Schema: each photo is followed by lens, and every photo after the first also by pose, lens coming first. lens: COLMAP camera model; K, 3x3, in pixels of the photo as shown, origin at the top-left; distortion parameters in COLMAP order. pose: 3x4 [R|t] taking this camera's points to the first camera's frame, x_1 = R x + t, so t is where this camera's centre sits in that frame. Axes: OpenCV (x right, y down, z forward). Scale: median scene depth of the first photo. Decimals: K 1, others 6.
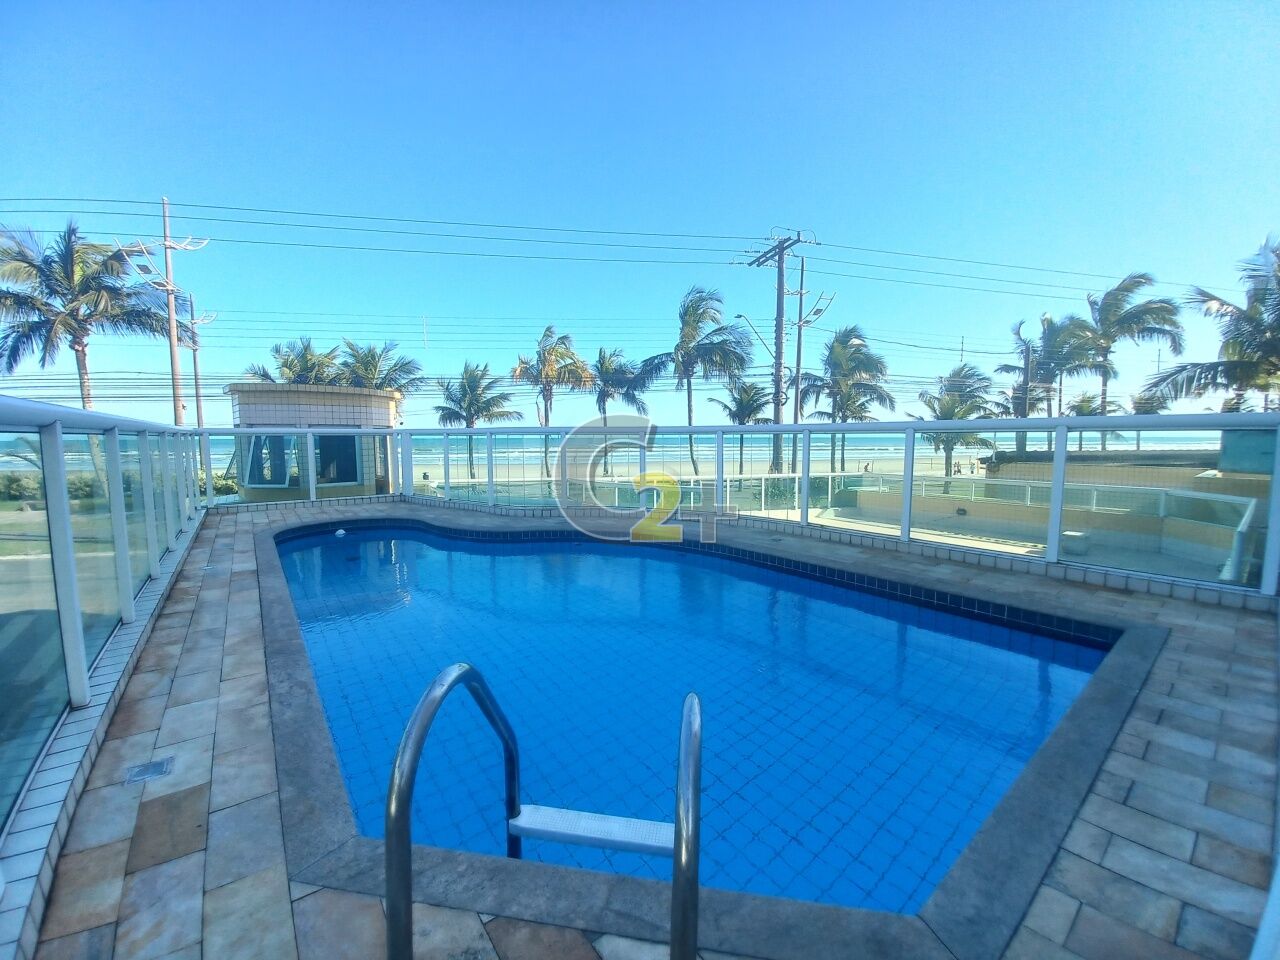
lens RADIAL K [[517.2, 0, 641.1], [0, 517.2, 480.0], [0, 0, 1]] dist [0.012659, -0.016459]
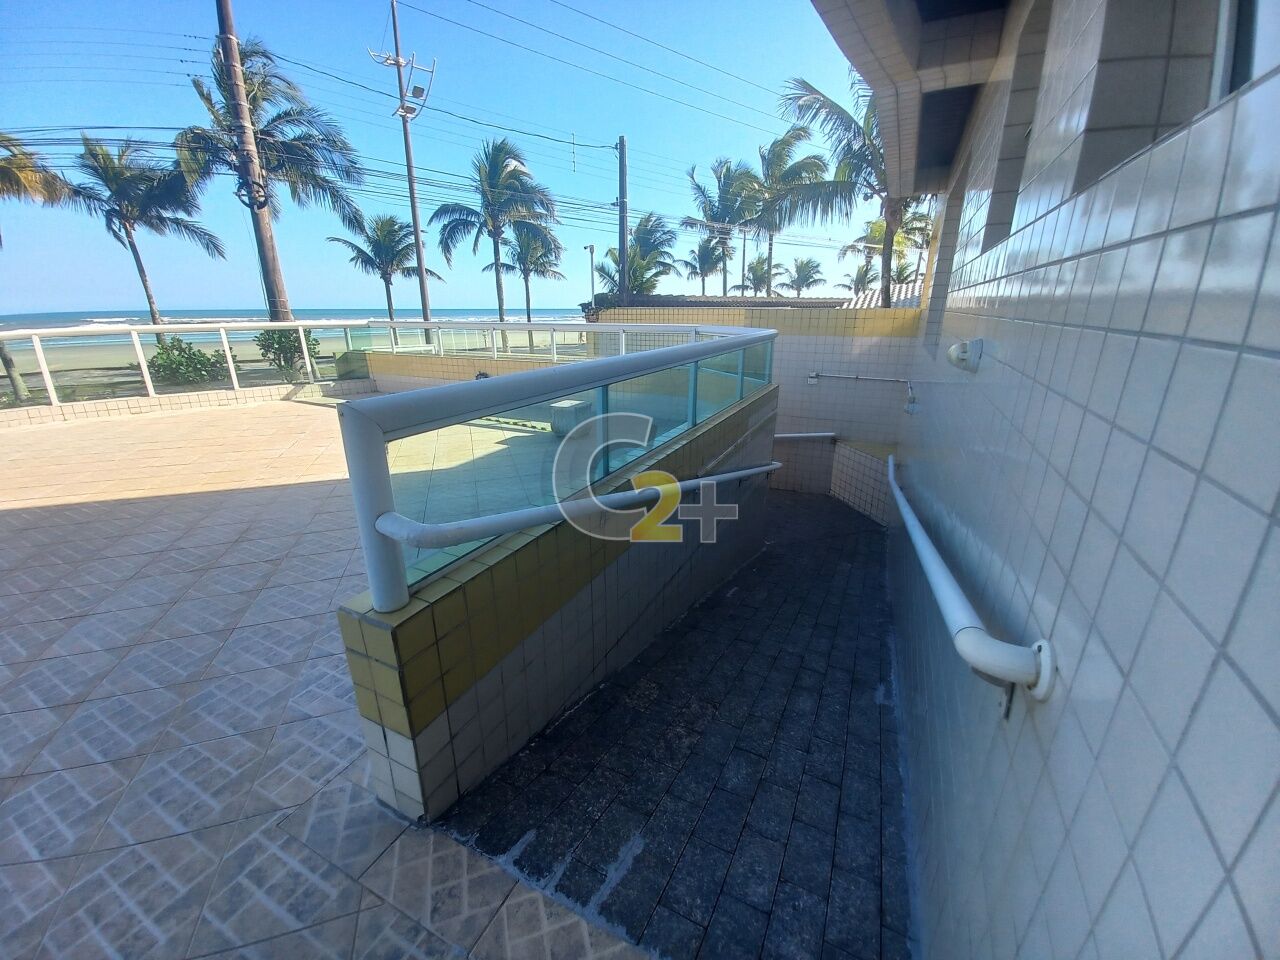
lens RADIAL K [[517.1, 0, 640.0], [0, 517.1, 480.0], [0, 0, 1]] dist [0.013438, -0.016669]
pose [[0.896441, -0.141783, 0.419870, 0.690480], [0.036929, 0.968044, 0.248046, 0.044613], [-0.441621, -0.206854, 0.873031, 0.444387]]
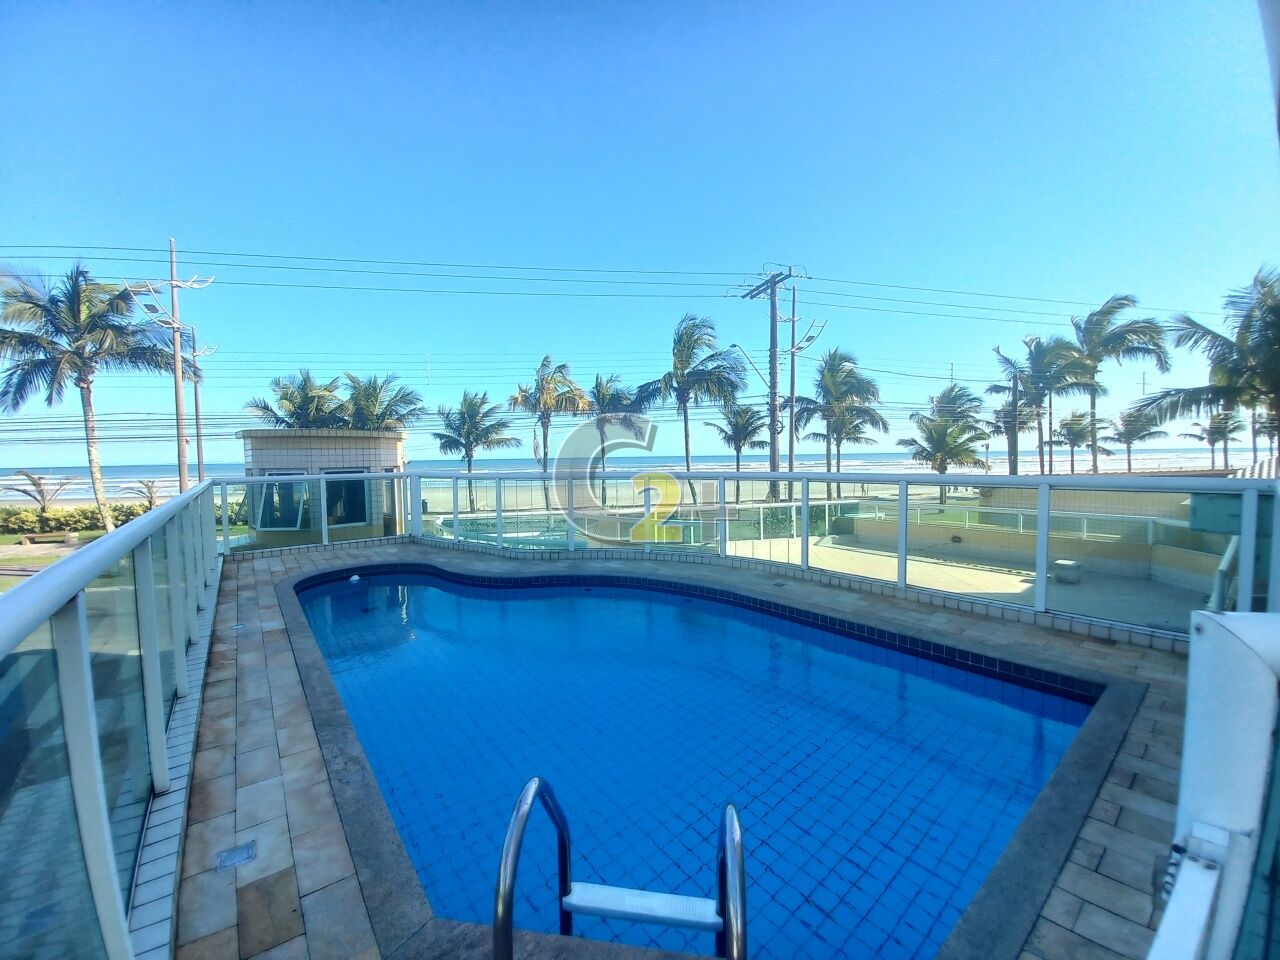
lens RADIAL K [[517.1, 0, 640.0], [0, 517.1, 480.0], [0, 0, 1]] dist [0.013438, -0.016669]
pose [[0.999882, -0.014098, 0.006056, -0.012917], [0.014307, 0.999247, -0.036058, -0.036505], [-0.005543, 0.036141, 0.999331, -0.028868]]
